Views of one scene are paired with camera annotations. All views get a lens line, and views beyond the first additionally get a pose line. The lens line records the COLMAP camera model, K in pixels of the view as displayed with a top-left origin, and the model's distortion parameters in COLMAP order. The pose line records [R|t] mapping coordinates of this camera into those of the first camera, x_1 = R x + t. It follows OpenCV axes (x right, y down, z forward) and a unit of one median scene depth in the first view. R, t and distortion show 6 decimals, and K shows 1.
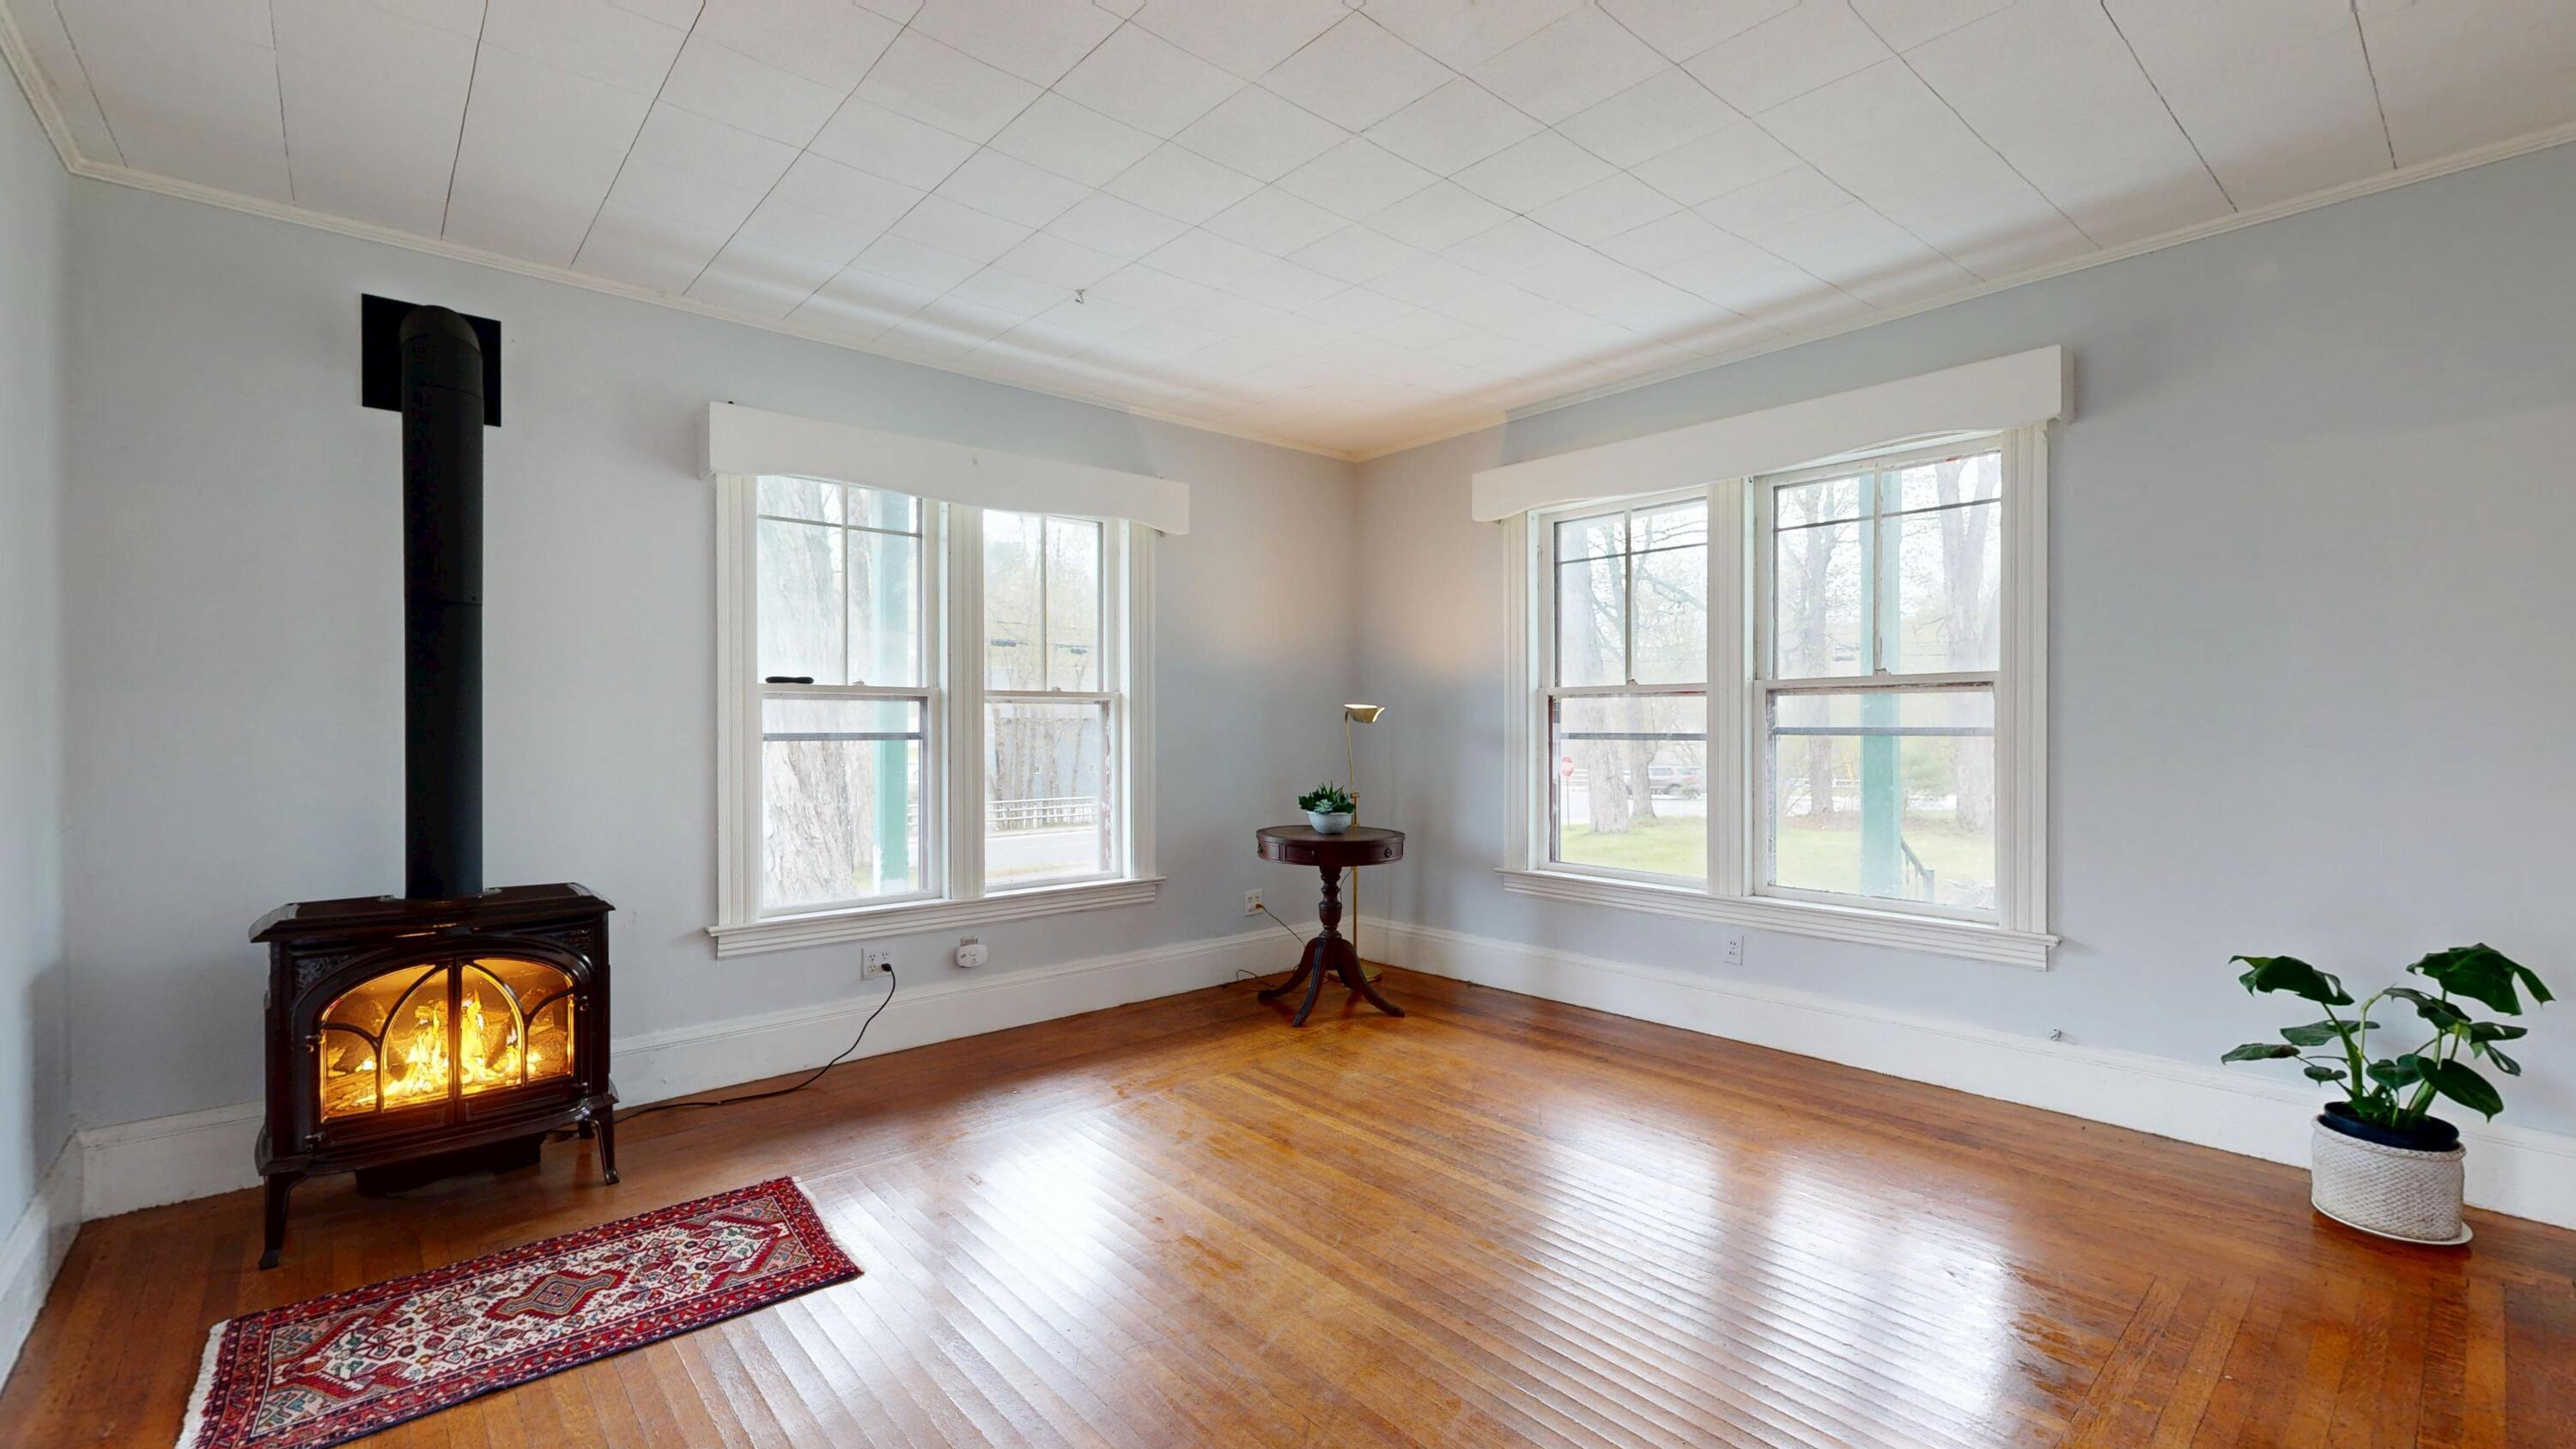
lens RADIAL K [[1070.6, 0, 1286.7], [0, 1070.6, 730.1], [0, 0, 1]] dist [0.000848, -0.000456]
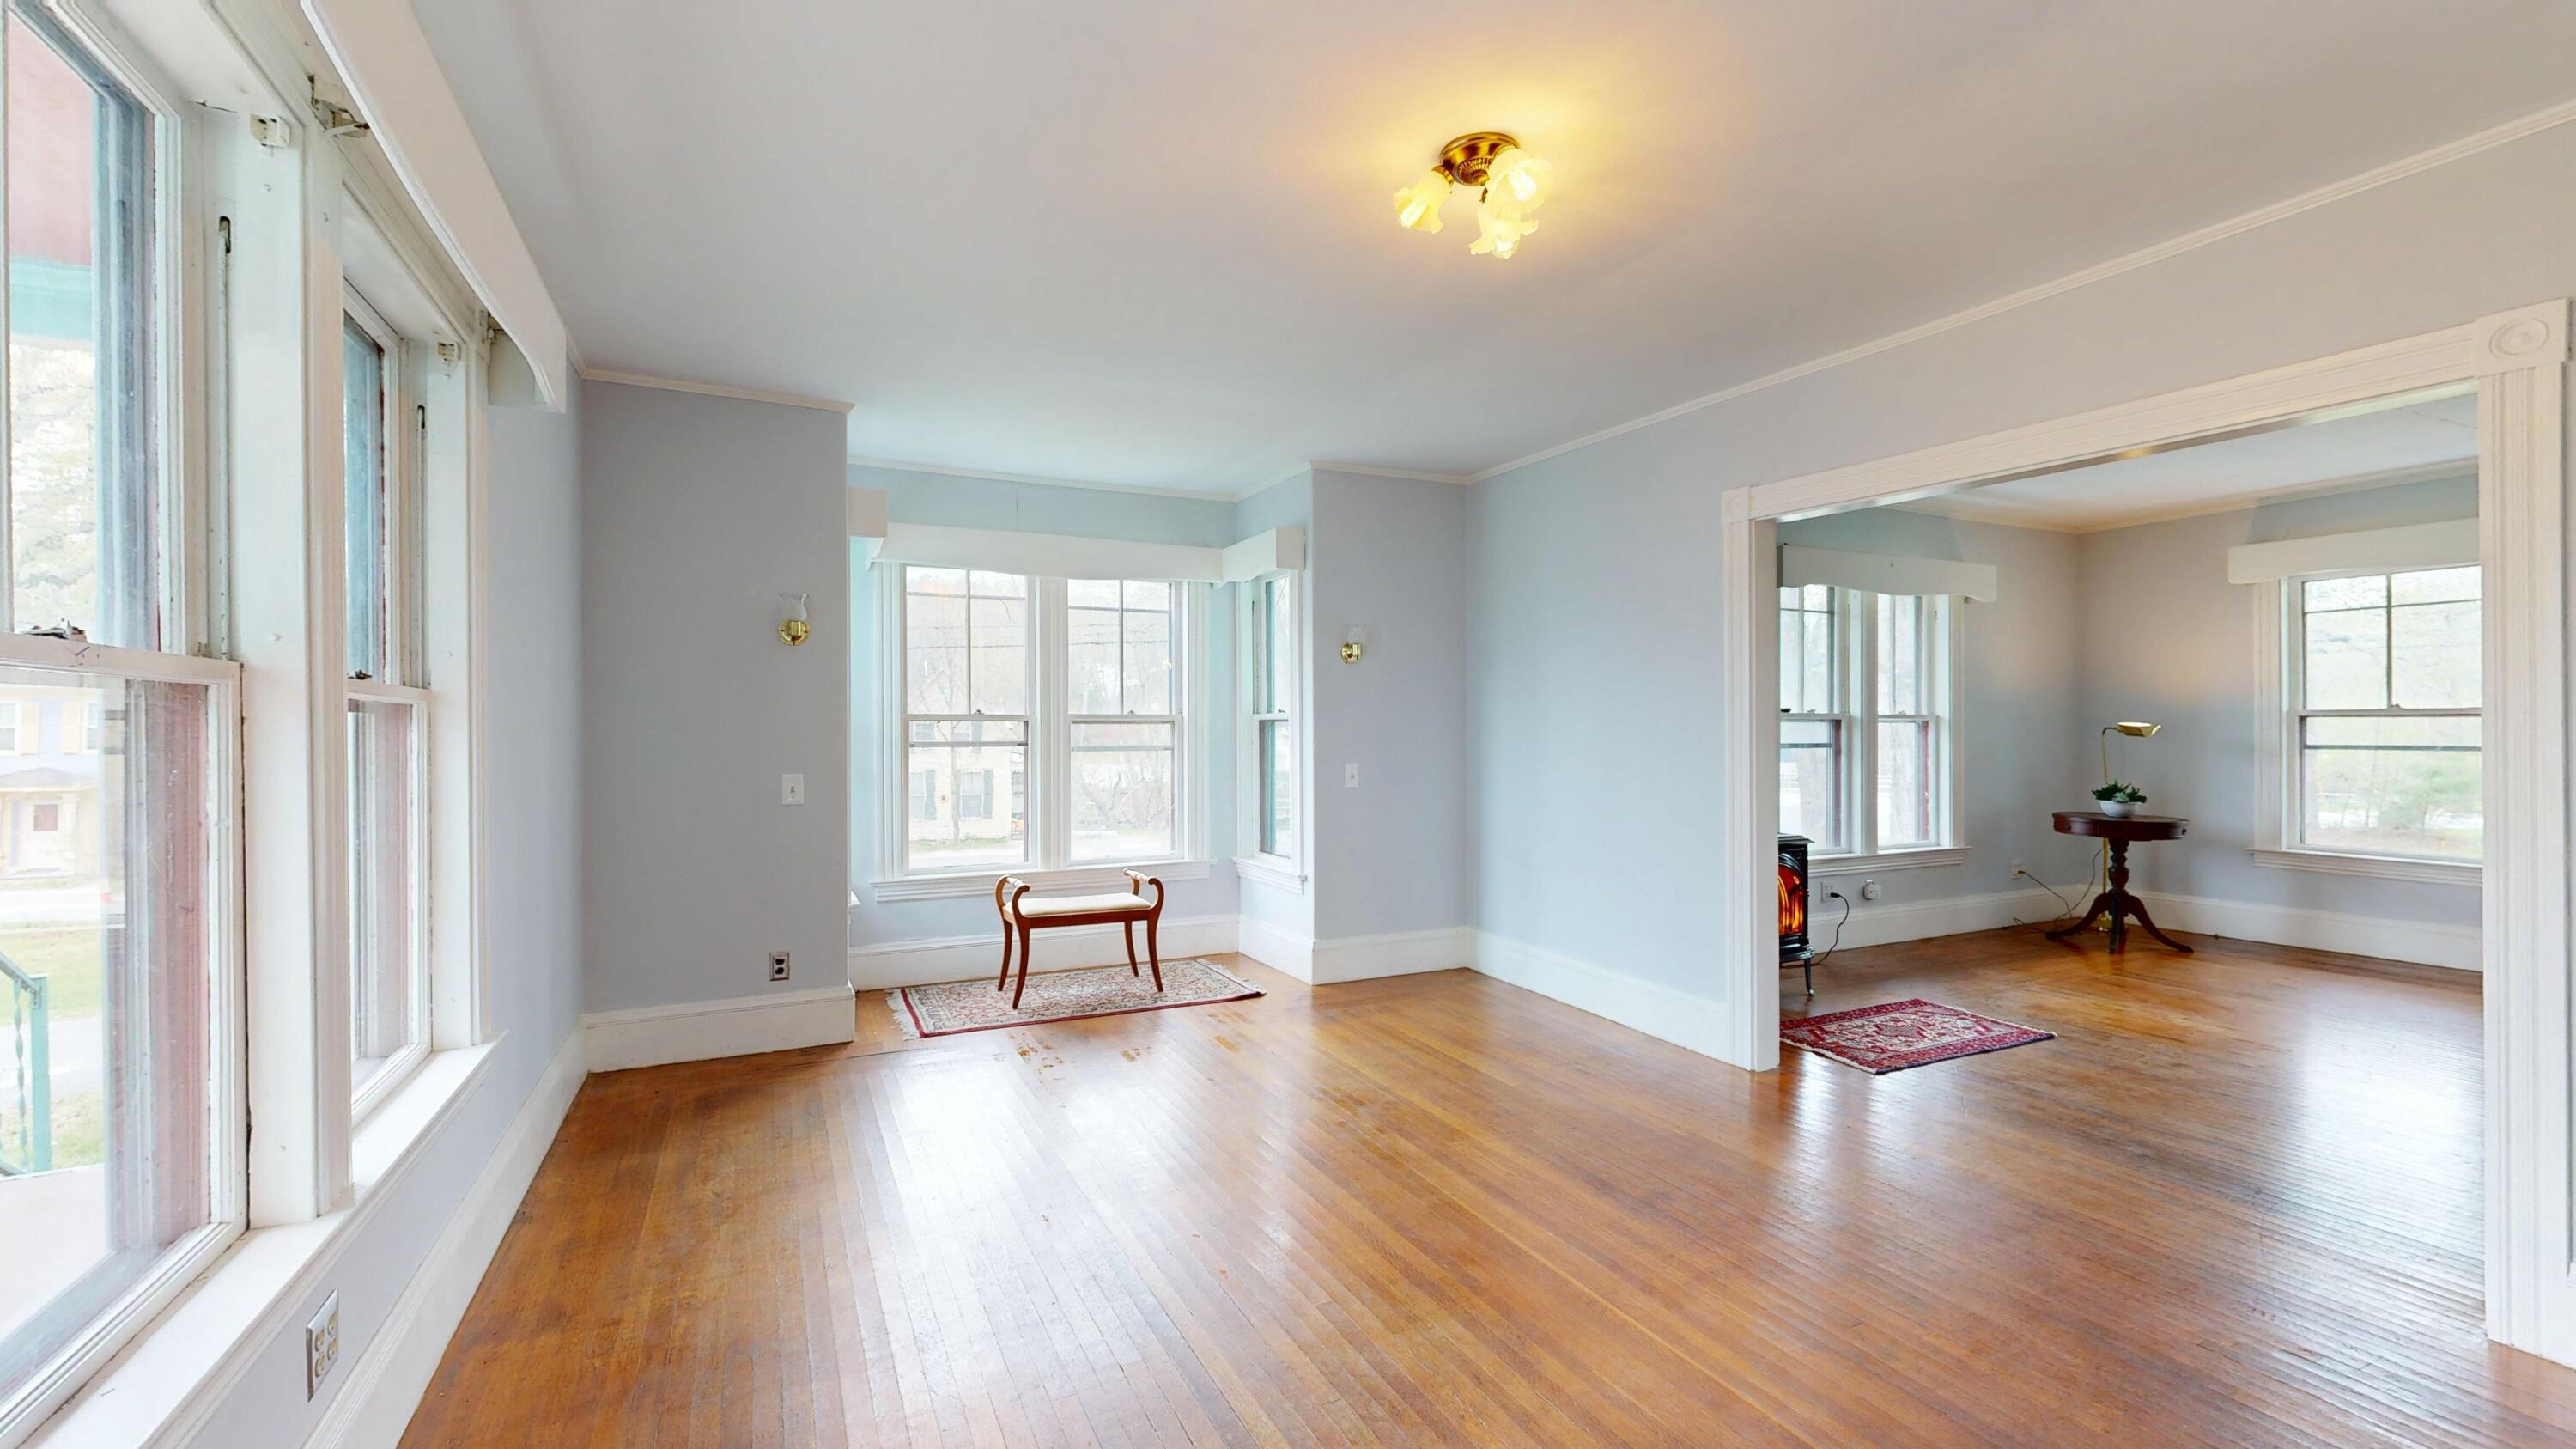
lens RADIAL K [[1075.5, 0, 1280.0], [0, 1075.5, 730.0], [0, 0, 1]] dist [-0.001345, -0.000300]
pose [[0.964739, 0.001240, -0.263206, -0.761991], [-0.001776, 0.999997, -0.001797, -0.012888], [0.263203, 0.002201, 0.964738, -0.730874]]
